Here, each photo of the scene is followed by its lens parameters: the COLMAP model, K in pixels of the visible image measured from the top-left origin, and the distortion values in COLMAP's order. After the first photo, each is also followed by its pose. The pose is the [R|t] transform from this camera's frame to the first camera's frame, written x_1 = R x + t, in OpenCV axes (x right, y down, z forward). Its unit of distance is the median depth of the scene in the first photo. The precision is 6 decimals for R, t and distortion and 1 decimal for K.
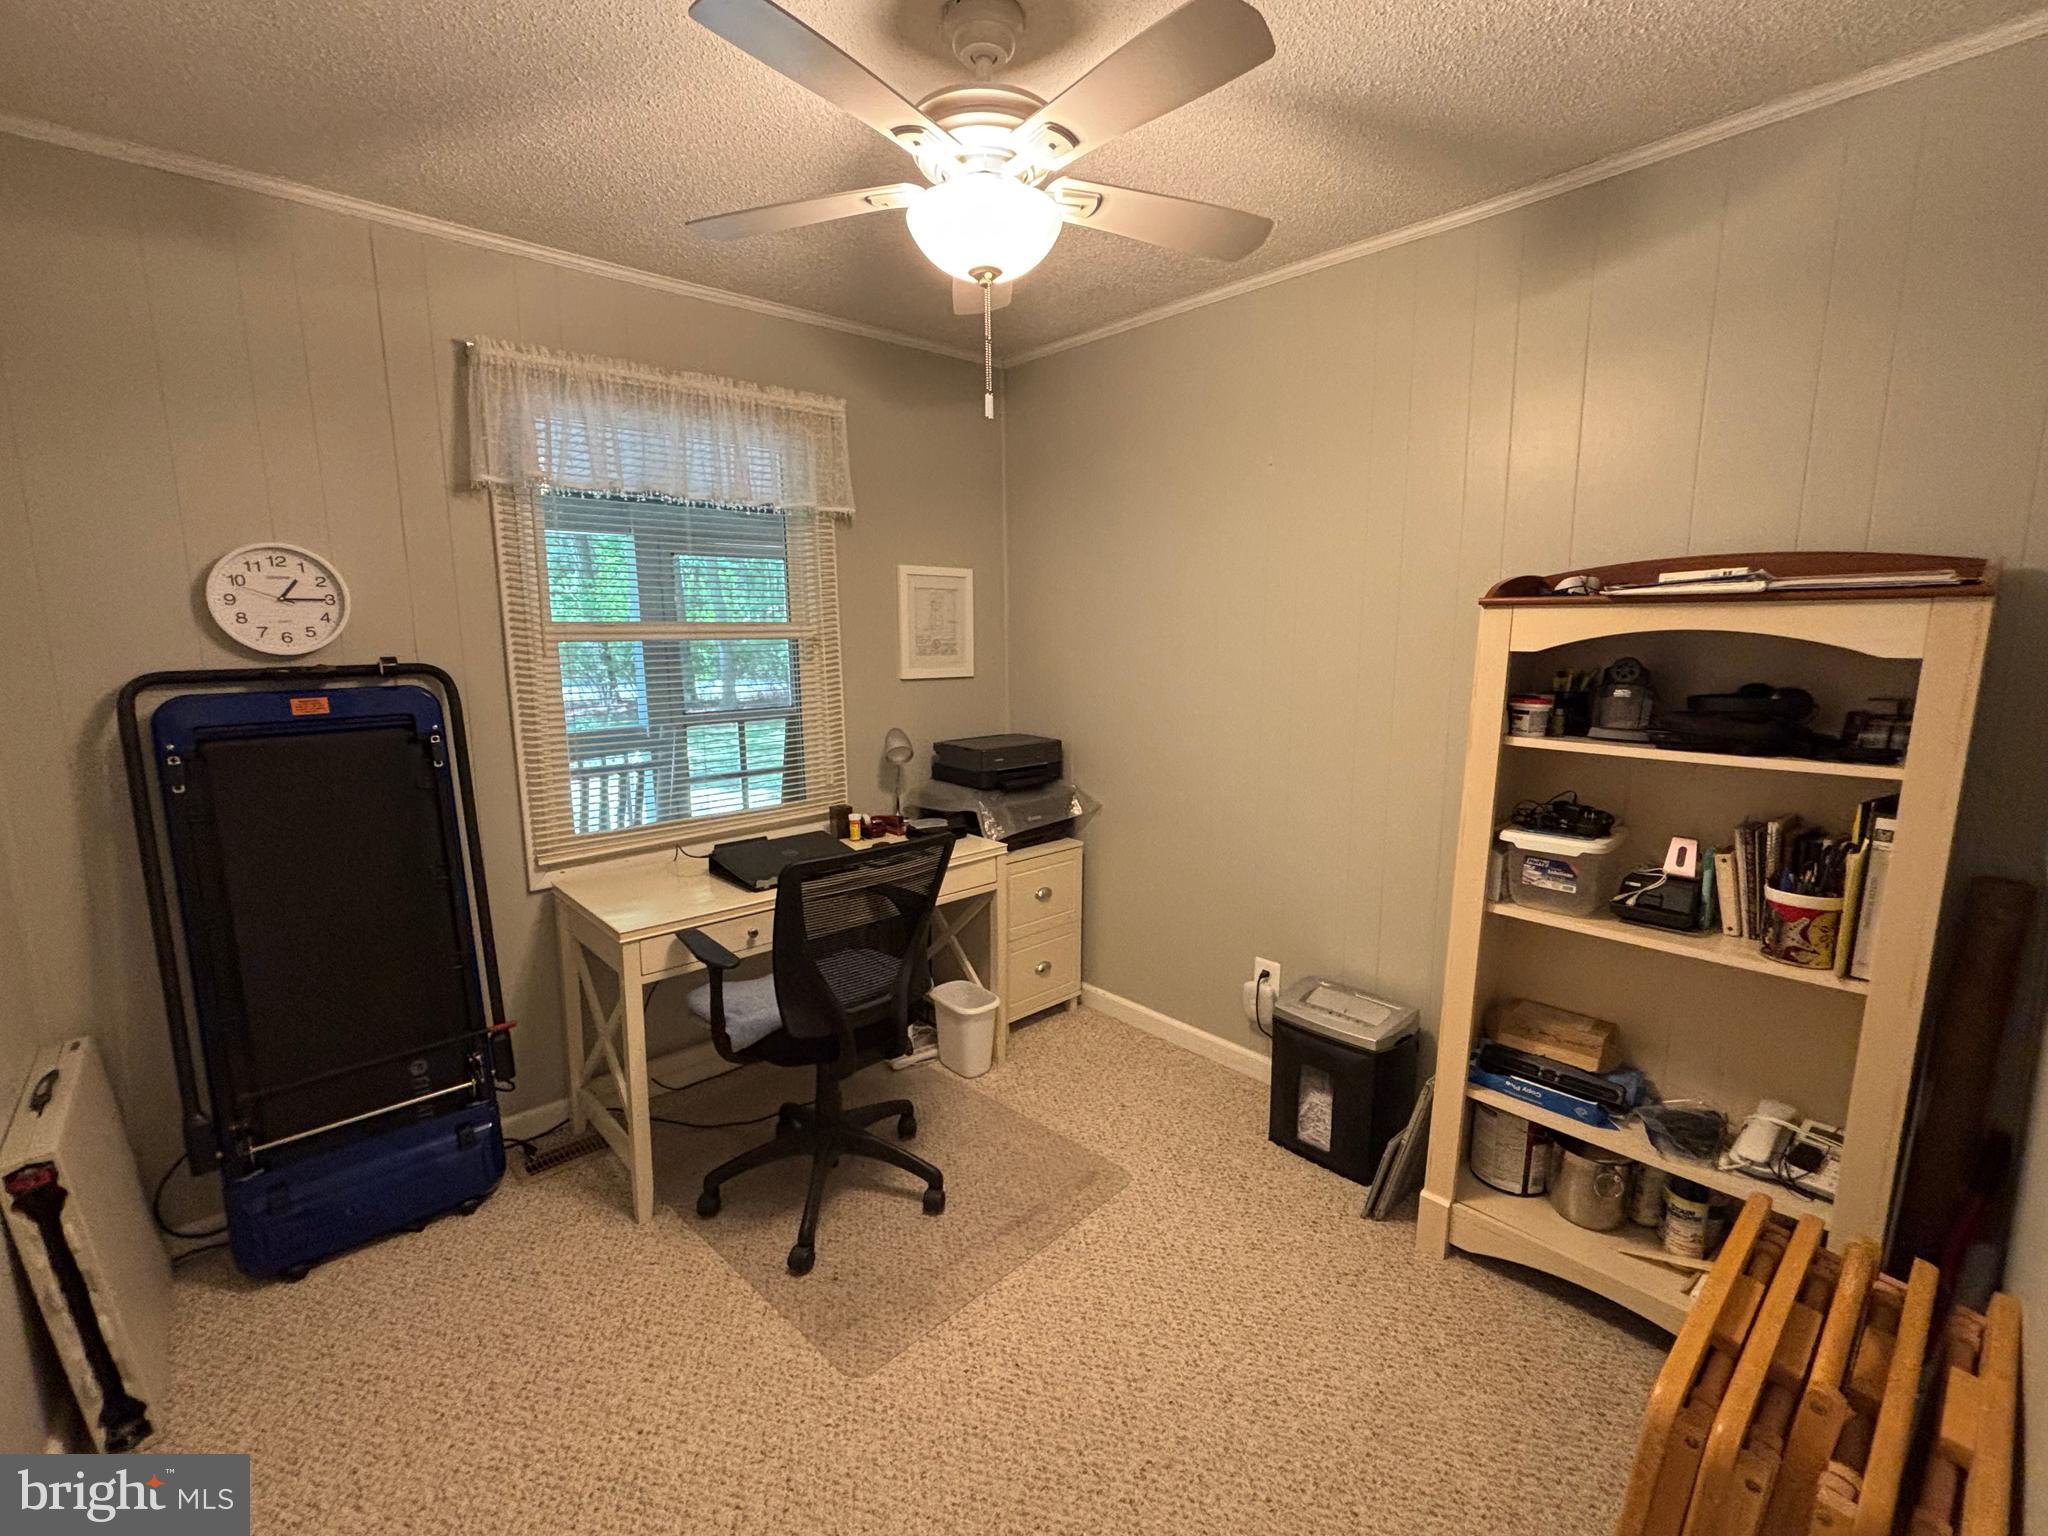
lens RADIAL K [[886.2, 0, 1024.0], [0, 886.2, 768.0], [0, 0, 1]] dist [0.015118, -0.012596]
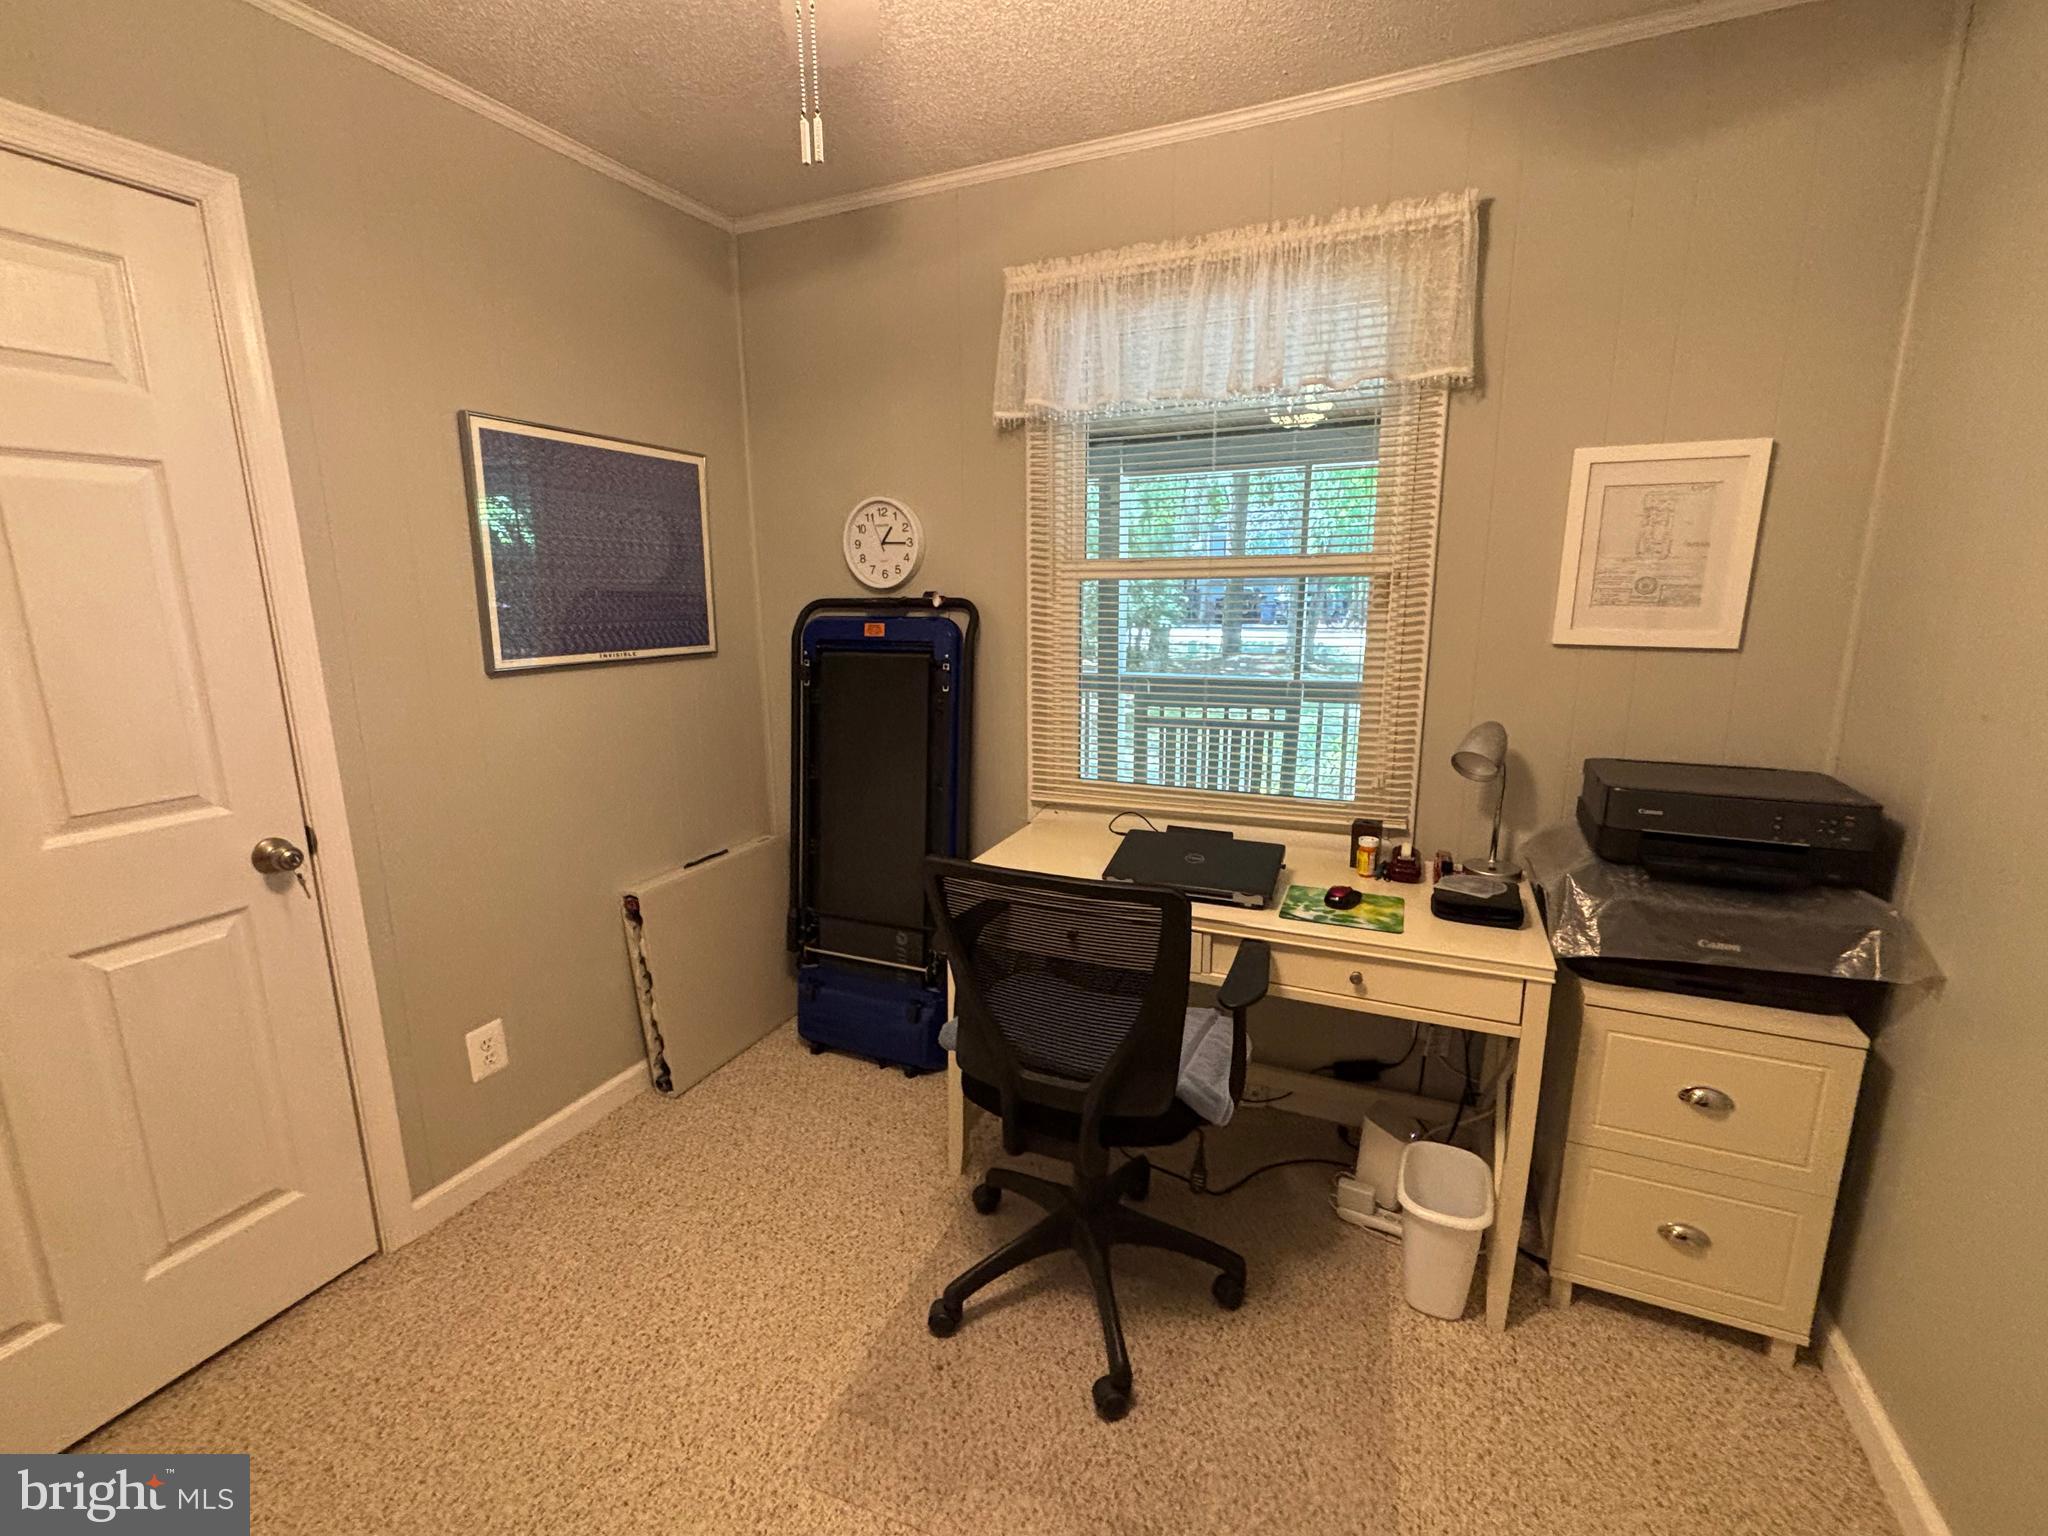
lens RADIAL K [[893.0, 0, 1021.5], [0, 893.0, 767.6], [0, 0, 1]] dist [-0.000225, 0.000012]
pose [[0.398045, 0.188959, -0.897694, 0.347564], [-0.138569, 0.979713, 0.144781, -0.070843], [0.906840, 0.066763, 0.416153, 0.538493]]
